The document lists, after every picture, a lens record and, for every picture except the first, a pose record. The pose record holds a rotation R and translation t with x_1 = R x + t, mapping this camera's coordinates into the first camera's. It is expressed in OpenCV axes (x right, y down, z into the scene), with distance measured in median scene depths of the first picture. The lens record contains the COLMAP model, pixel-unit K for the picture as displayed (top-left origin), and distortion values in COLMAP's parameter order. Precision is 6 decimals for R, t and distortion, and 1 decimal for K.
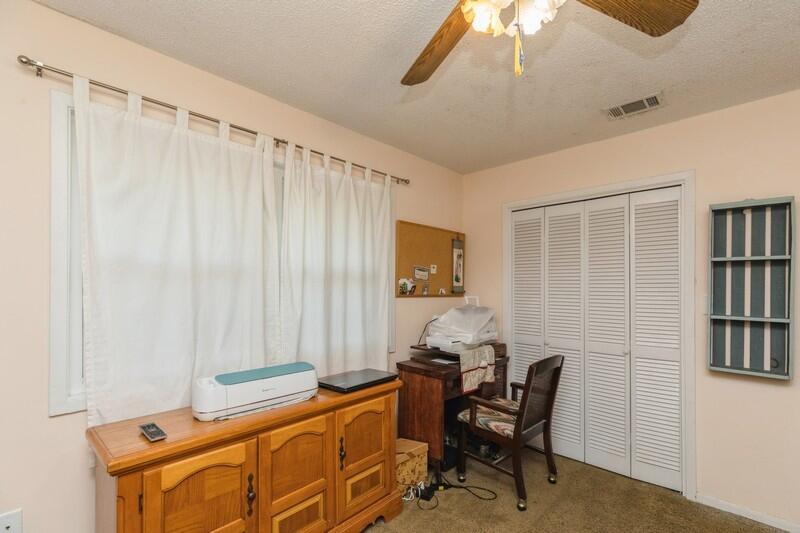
lens RADIAL K [[357.9, 0, 398.5], [0, 357.9, 292.8], [0, 0, 1]] dist [0.001256, 0.000400]
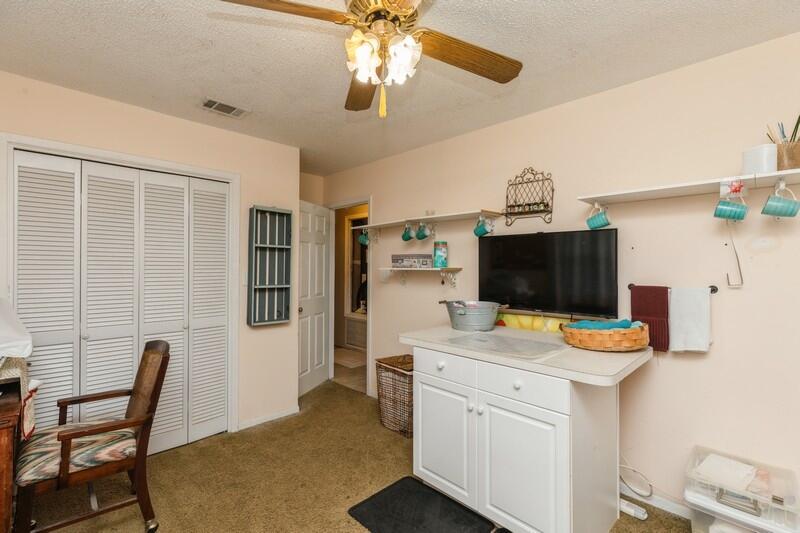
lens RADIAL K [[355.3, 0, 402.7], [0, 355.3, 270.6], [0, 0, 1]] dist [0.001151, -0.000414]
pose [[0.024909, -0.013140, 0.999603, -0.440758], [0.009958, 0.999867, 0.012896, -0.006802], [-0.999640, 0.009632, 0.025036, 0.374311]]
